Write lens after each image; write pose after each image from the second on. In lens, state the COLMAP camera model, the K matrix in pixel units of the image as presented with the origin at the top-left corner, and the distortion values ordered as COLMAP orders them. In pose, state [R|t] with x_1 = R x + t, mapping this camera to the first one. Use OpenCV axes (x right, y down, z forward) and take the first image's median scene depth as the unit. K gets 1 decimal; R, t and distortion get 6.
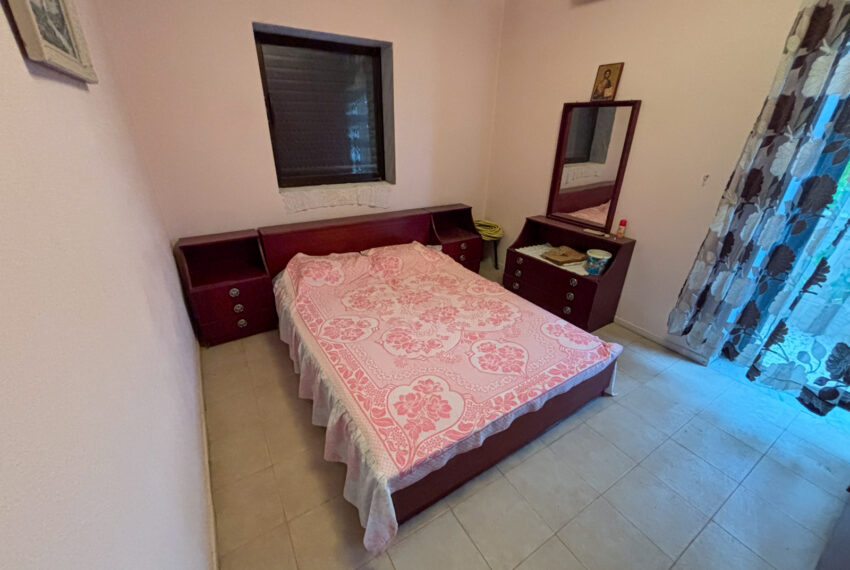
lens RADIAL K [[344.2, 0, 421.6], [0, 344.2, 286.4], [0, 0, 1]] dist [-0.002520, 0.001068]
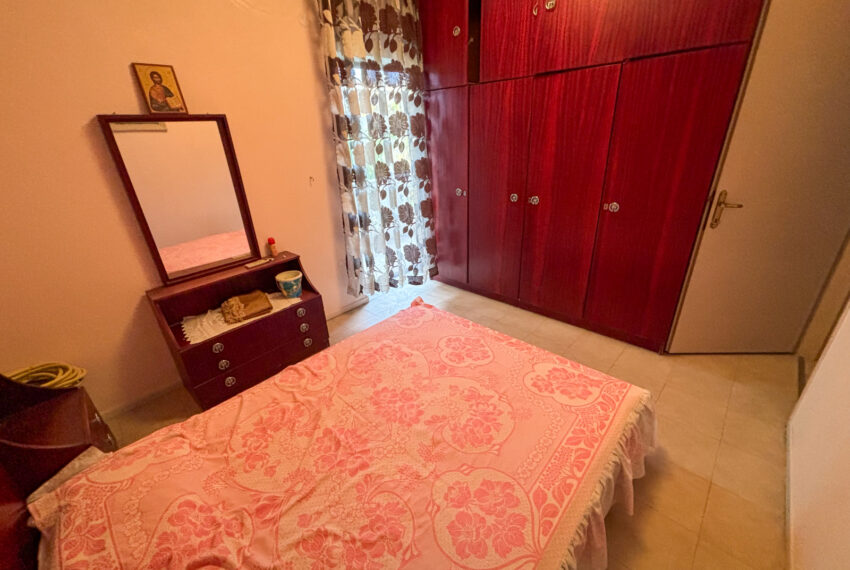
lens RADIAL K [[344.2, 0, 430.0], [0, 344.2, 281.8], [0, 0, 1]] dist [-0.002520, 0.001068]
pose [[-0.261181, -0.394944, 0.880797, -0.507257], [0.450331, 0.757233, 0.473075, -0.431243], [-0.853807, 0.520209, -0.019919, 0.862187]]
